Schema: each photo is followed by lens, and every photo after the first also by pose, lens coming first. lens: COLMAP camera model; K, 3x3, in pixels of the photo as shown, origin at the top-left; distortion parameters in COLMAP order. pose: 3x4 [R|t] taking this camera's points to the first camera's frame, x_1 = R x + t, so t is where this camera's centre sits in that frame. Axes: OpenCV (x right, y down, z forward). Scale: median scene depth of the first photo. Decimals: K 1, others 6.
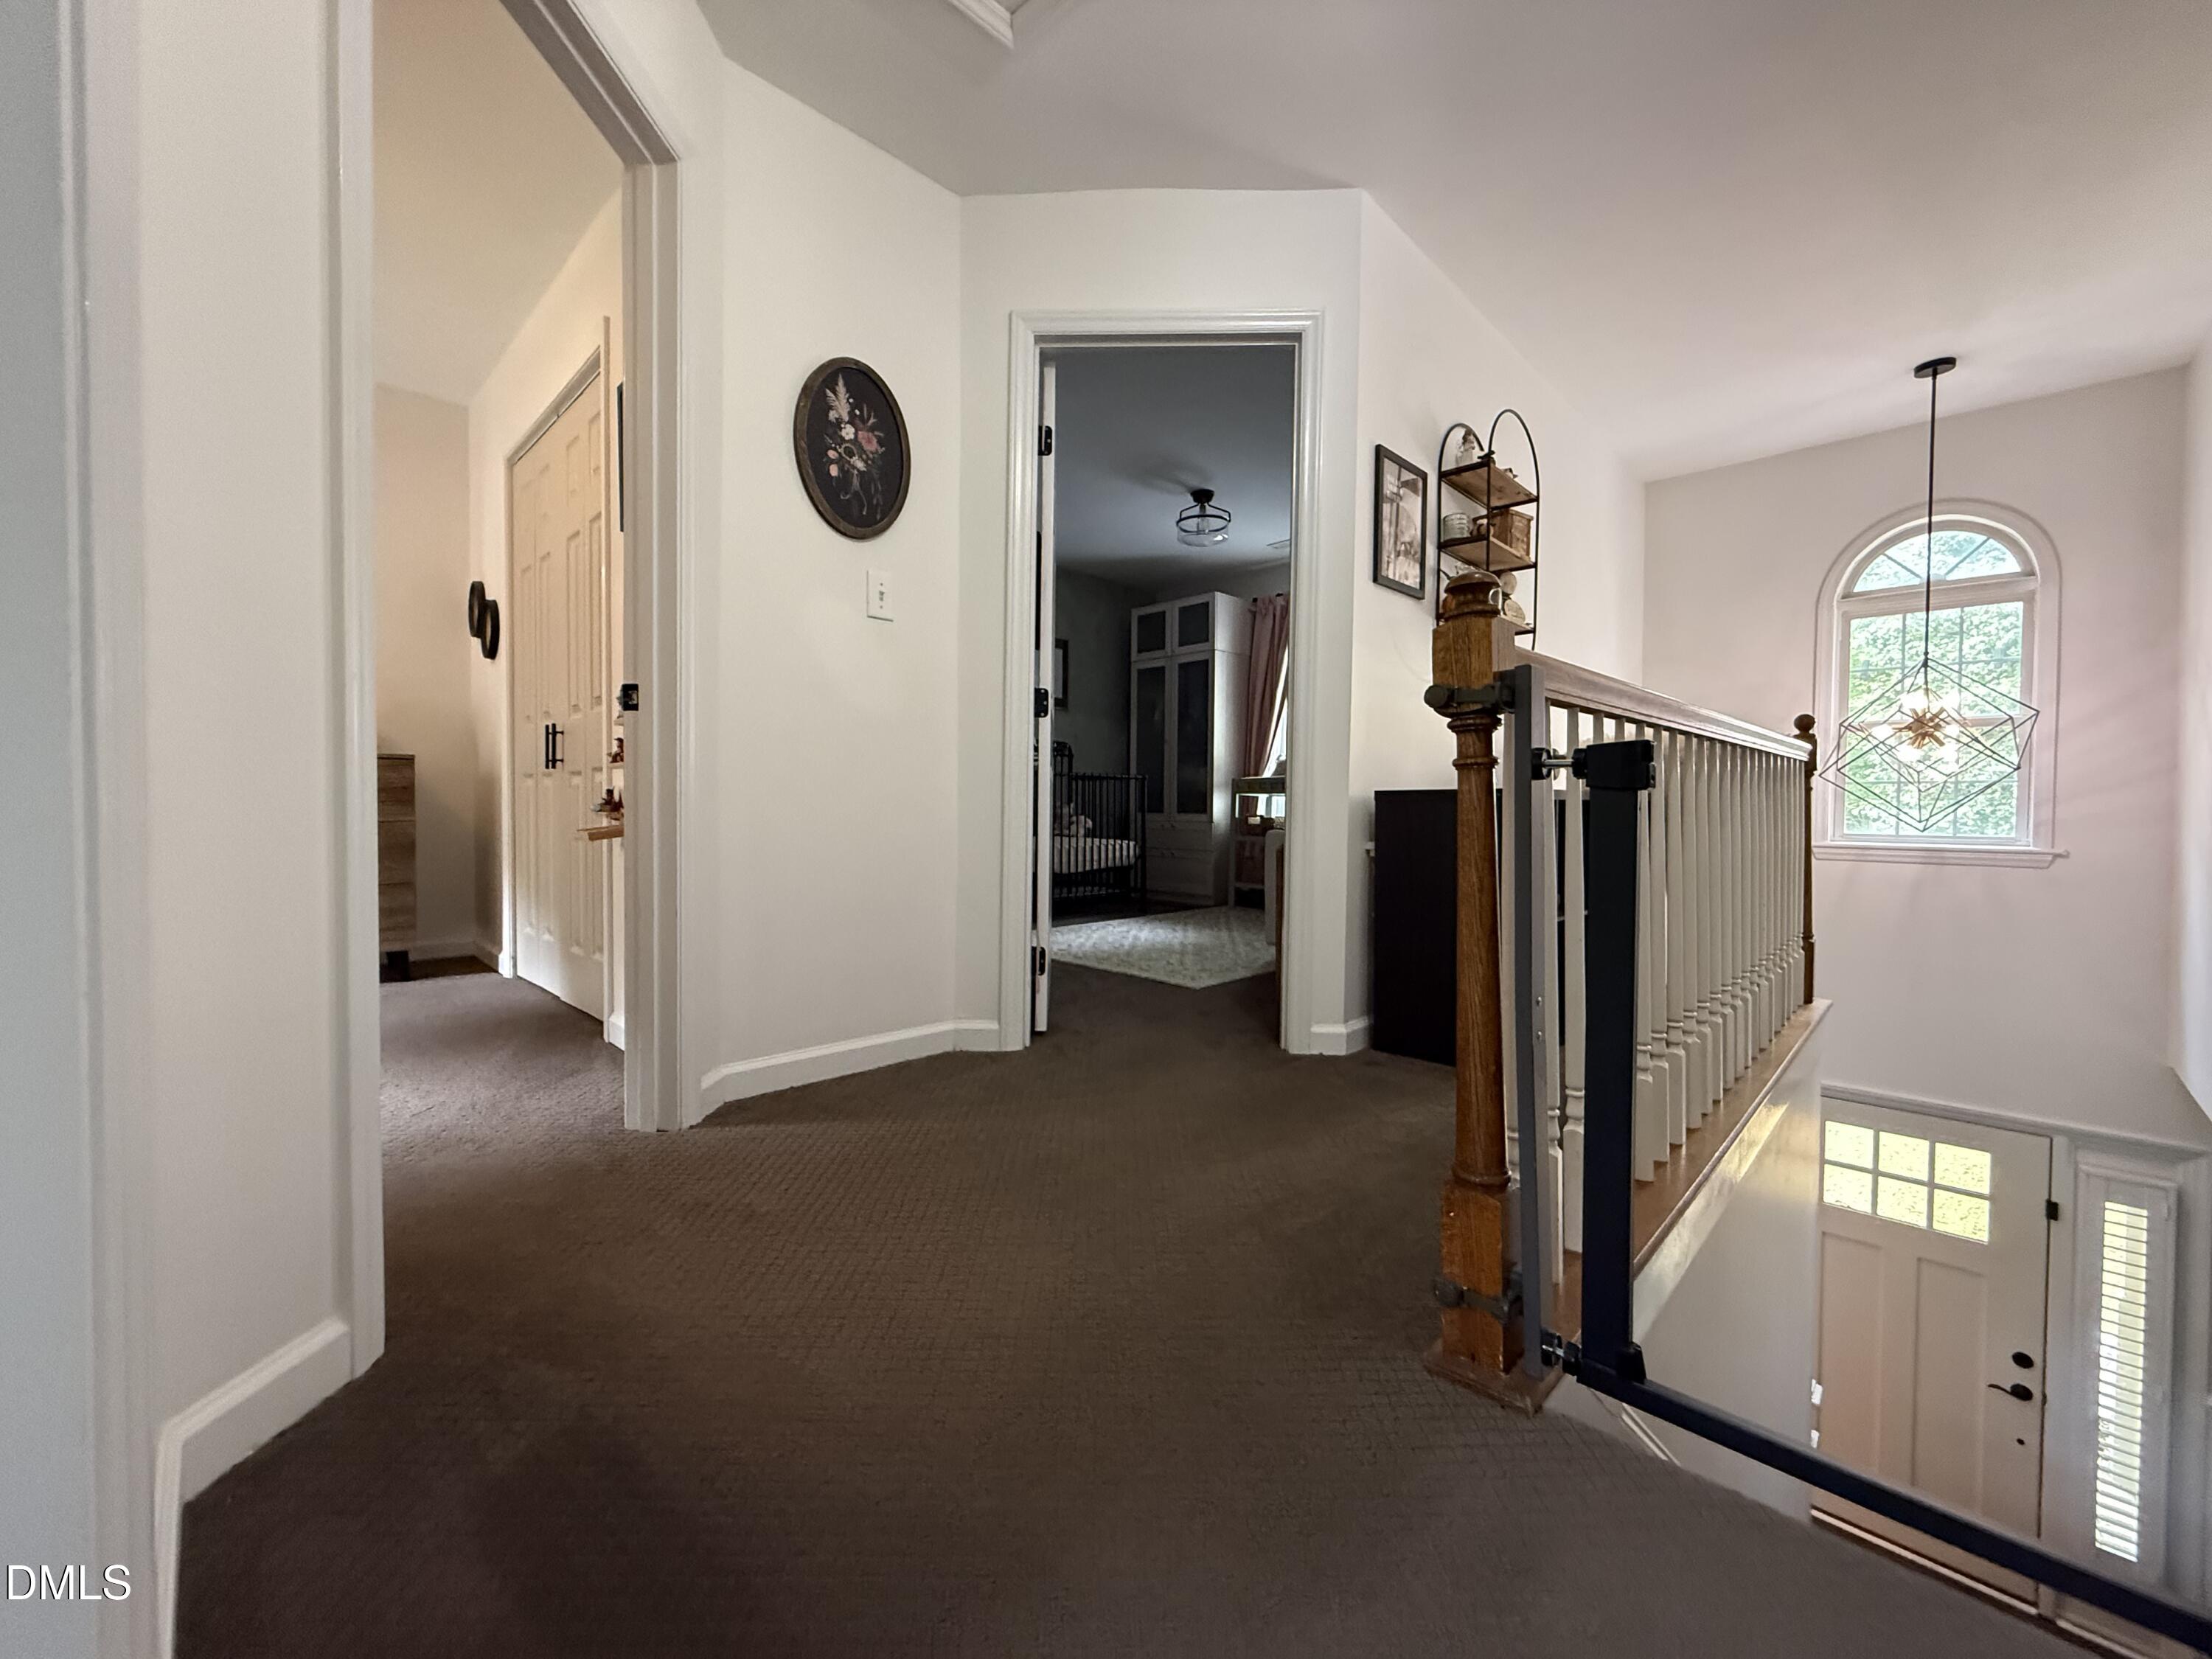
lens RADIAL K [[877.6, 0, 1093.1], [0, 877.6, 823.2], [0, 0, 1]] dist [-0.001106, 0.000371]
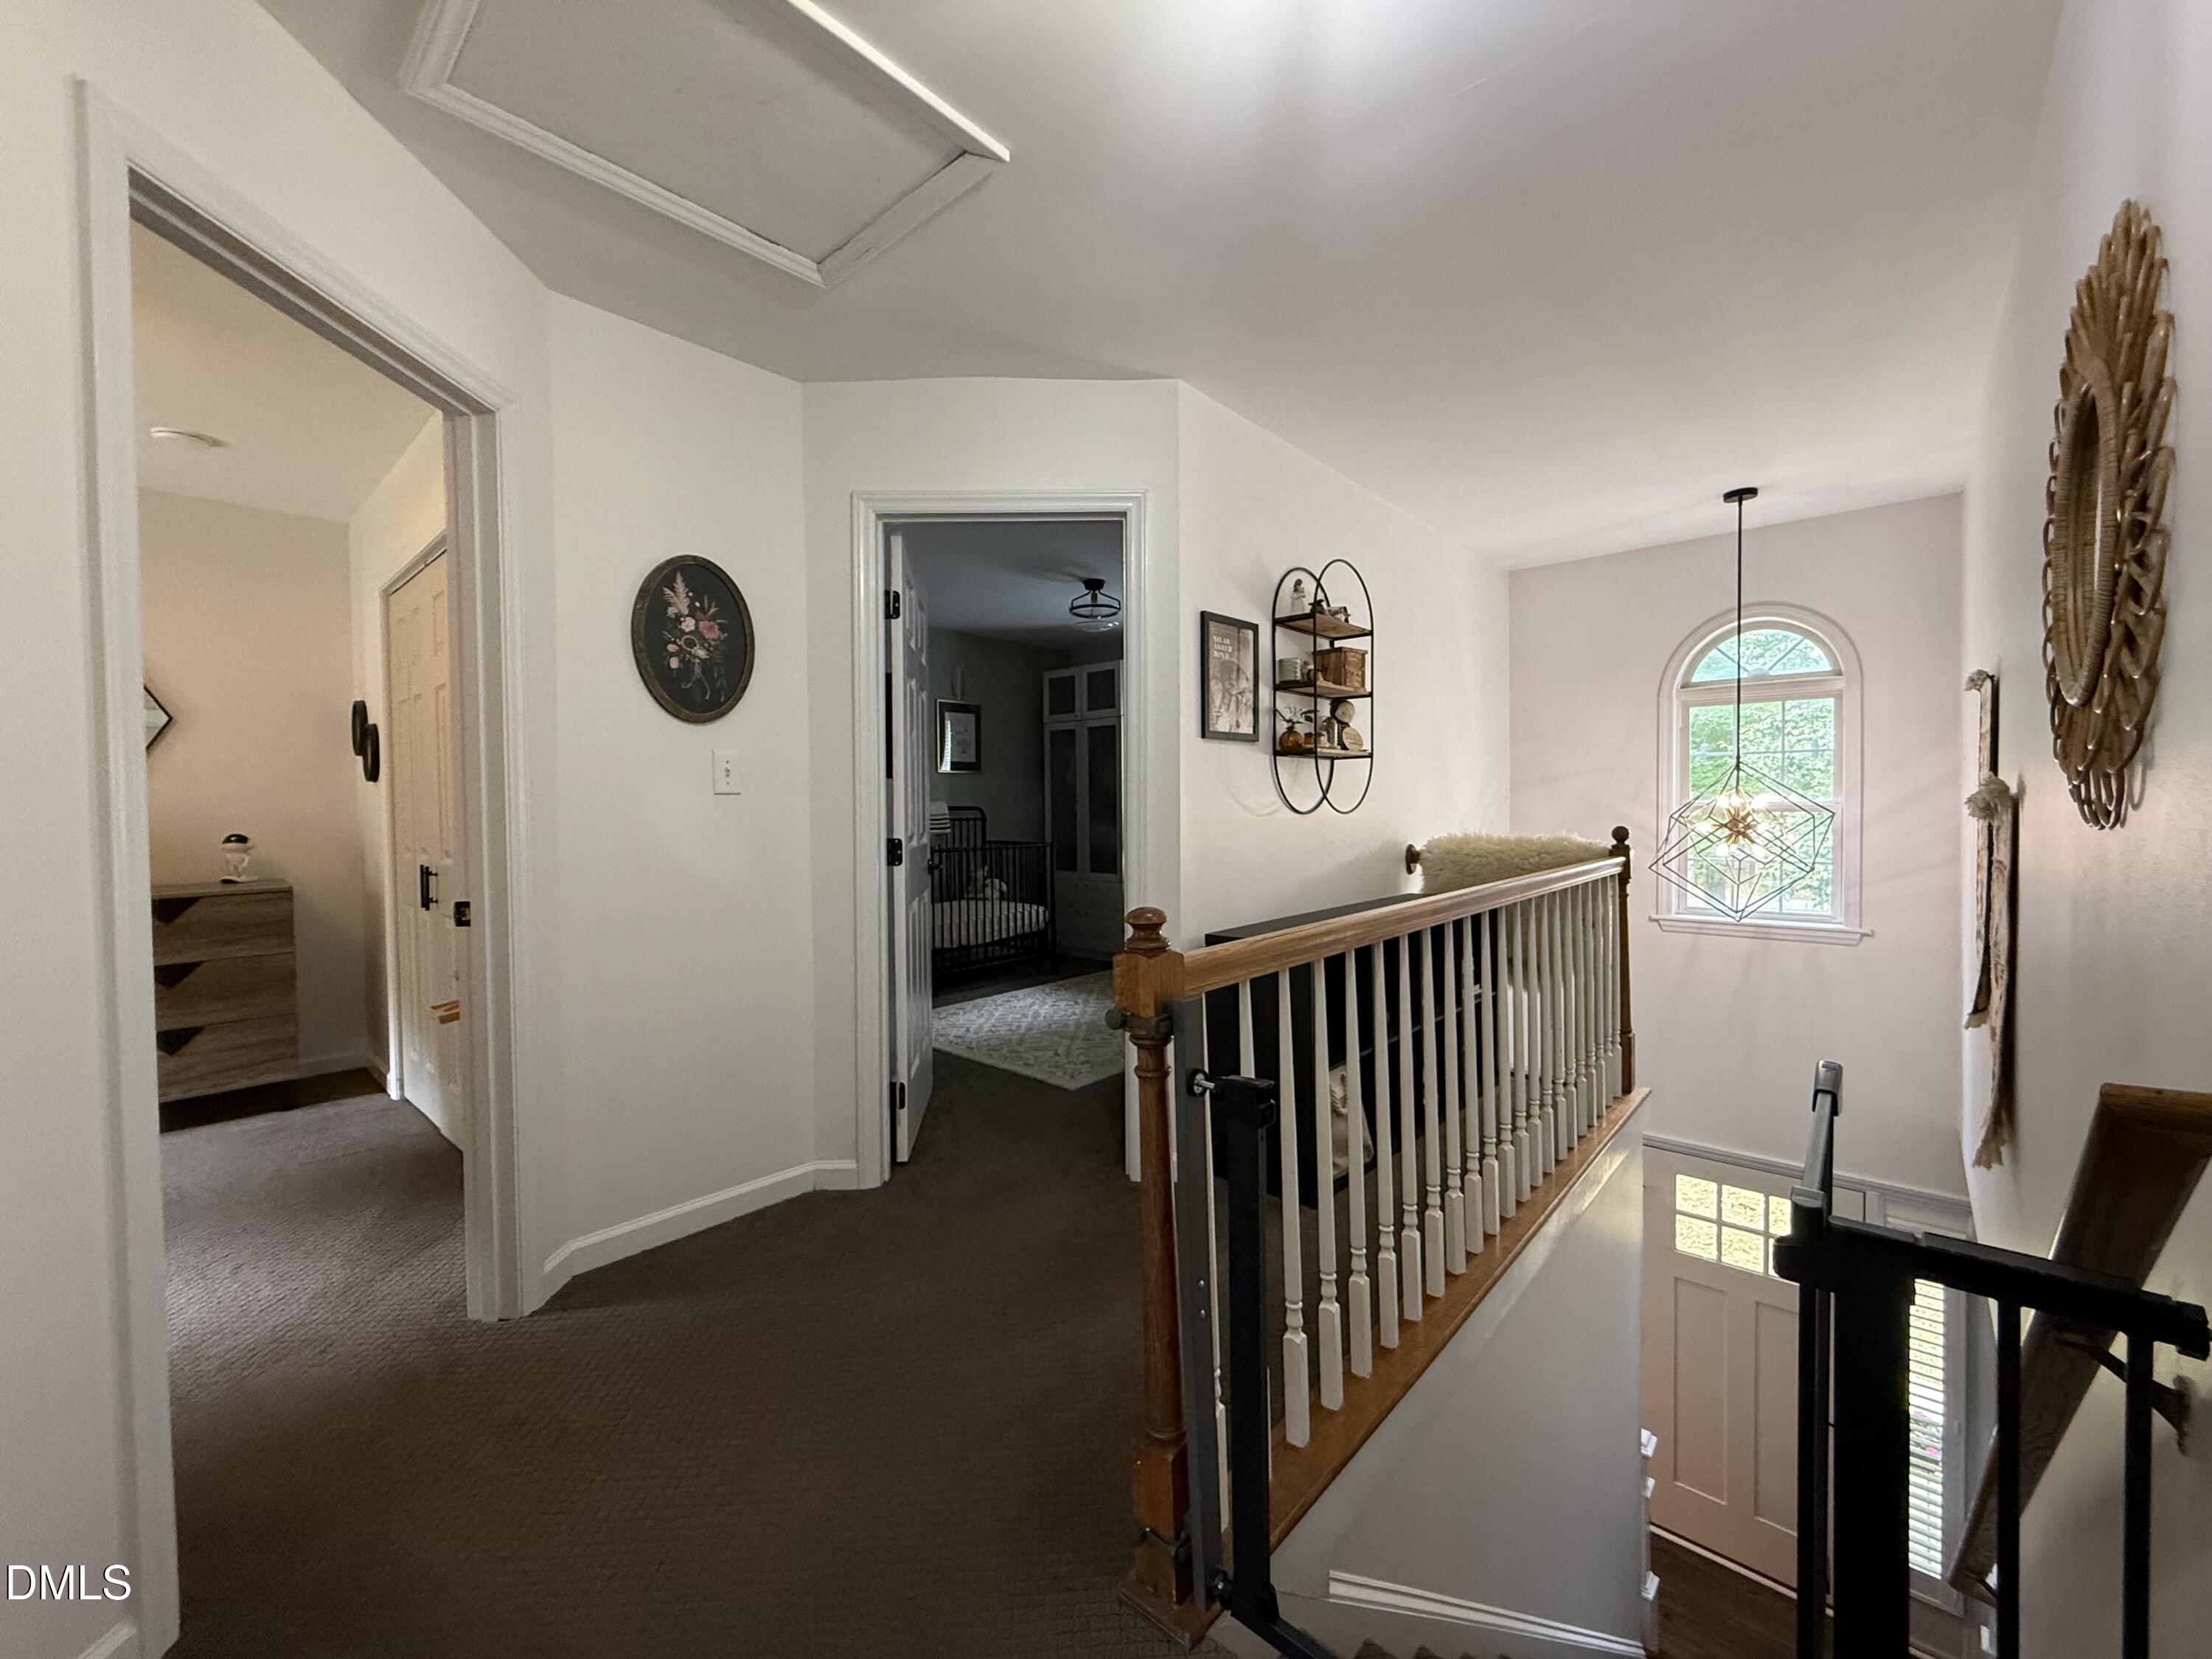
lens RADIAL K [[877.6, 0, 1093.1], [0, 877.6, 823.1], [0, 0, 1]] dist [-0.001106, 0.000371]
pose [[0.998812, -0.020393, 0.044266, 0.114739], [0.020366, 0.999792, 0.001057, -0.145965], [-0.044278, -0.000154, 0.999019, -0.055927]]
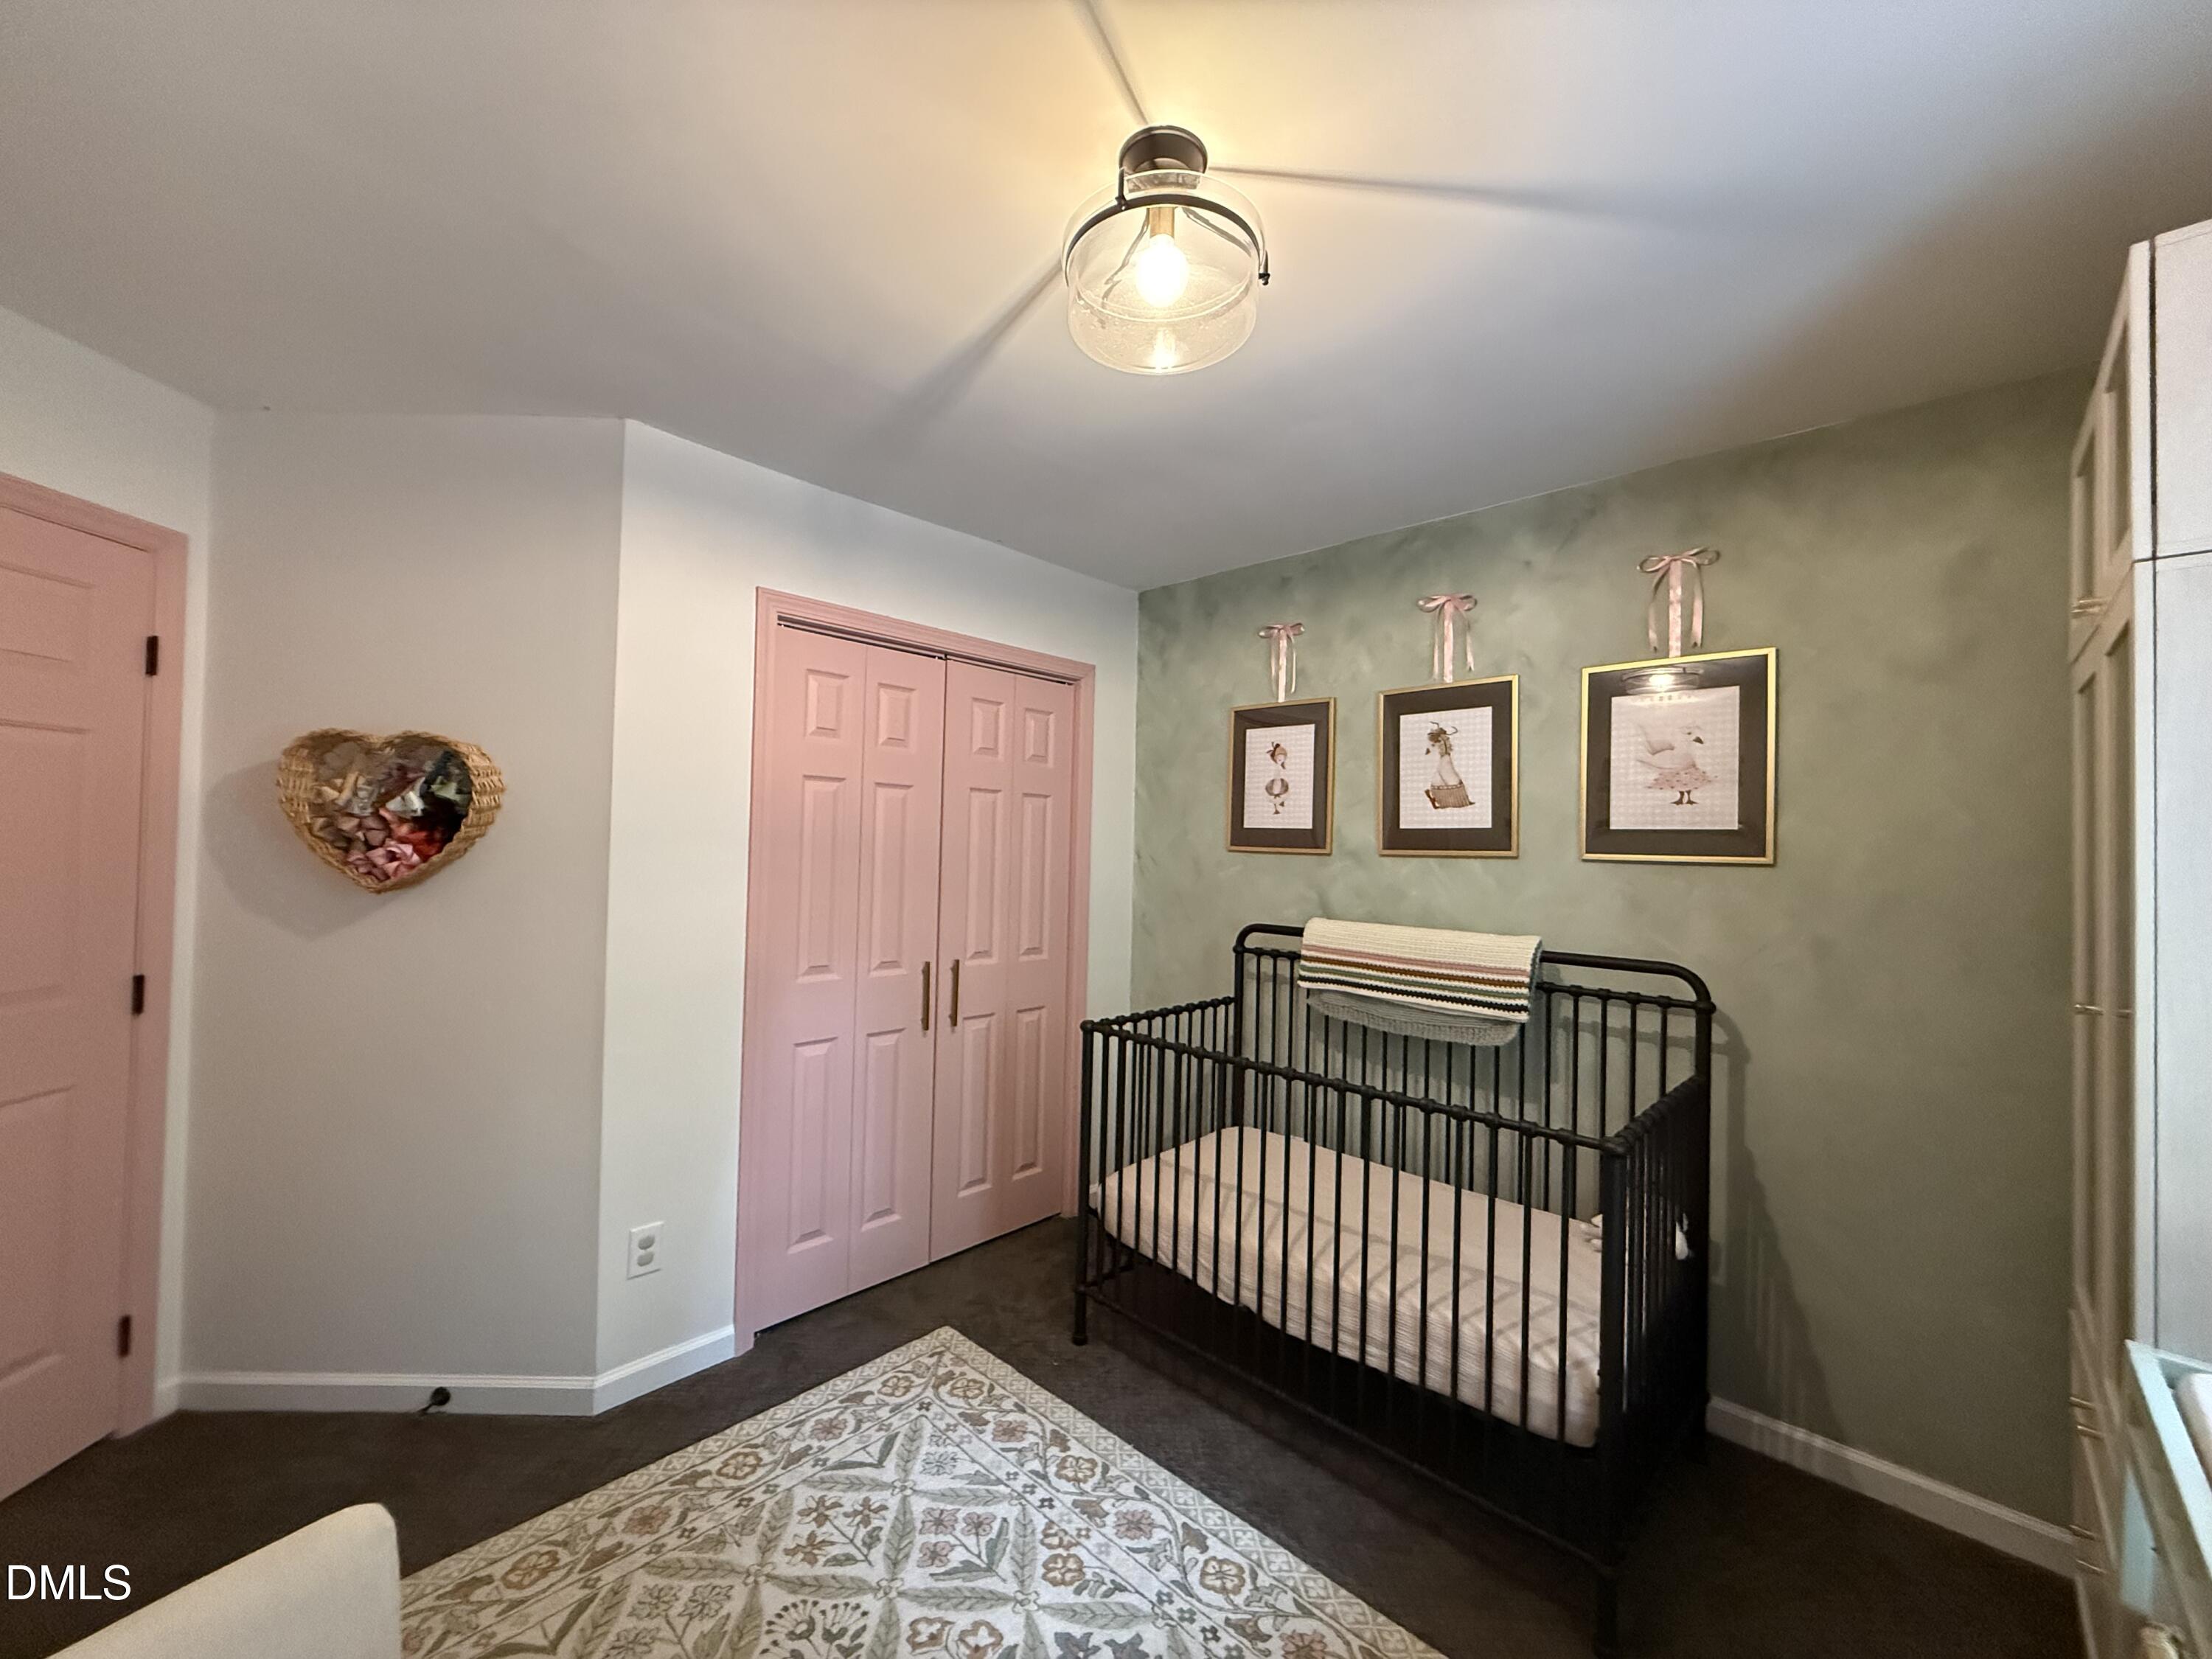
lens RADIAL K [[877.6, 0, 1114.6], [0, 877.6, 833.5], [0, 0, 1]] dist [-0.001106, 0.000371]
pose [[0.018387, -0.022295, -0.999582, 0.613594], [-0.045314, 0.998705, -0.023109, -0.255024], [0.998804, 0.045720, 0.017353, 1.575166]]
